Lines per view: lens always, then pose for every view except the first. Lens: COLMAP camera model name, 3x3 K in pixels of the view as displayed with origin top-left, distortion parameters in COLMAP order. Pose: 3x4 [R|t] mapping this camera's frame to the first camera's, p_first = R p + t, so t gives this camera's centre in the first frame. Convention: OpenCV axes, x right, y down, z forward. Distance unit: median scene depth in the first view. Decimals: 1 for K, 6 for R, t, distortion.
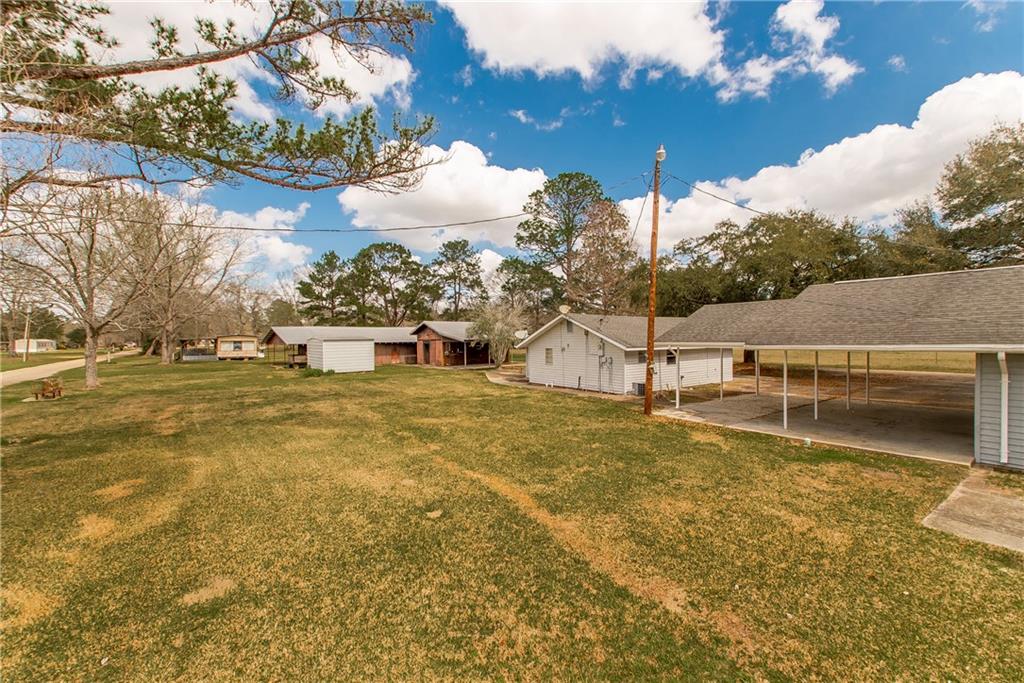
lens RADIAL K [[438.3, 0, 510.0], [0, 438.3, 343.9], [0, 0, 1]] dist [-0.012422, -0.000260]
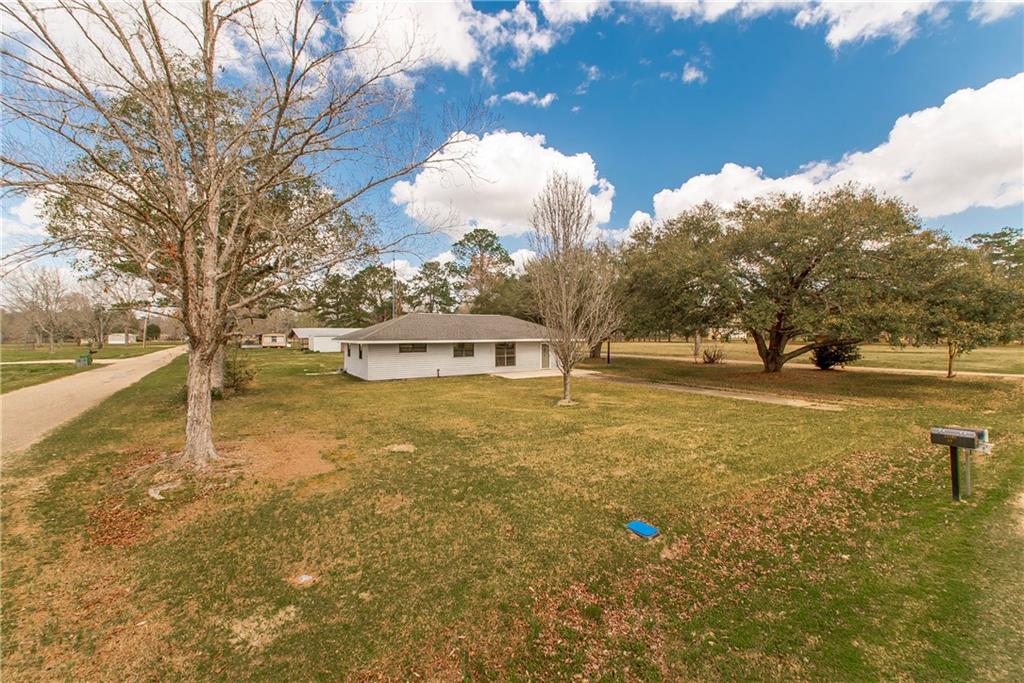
lens RADIAL K [[438.3, 0, 513.9], [0, 438.3, 339.1], [0, 0, 1]] dist [-0.012422, -0.000260]
pose [[0.998407, 0.005047, -0.056187, 0.335709], [-0.005078, 0.999987, -0.000403, 0.000645], [0.056185, 0.000688, 0.998420, -0.536114]]
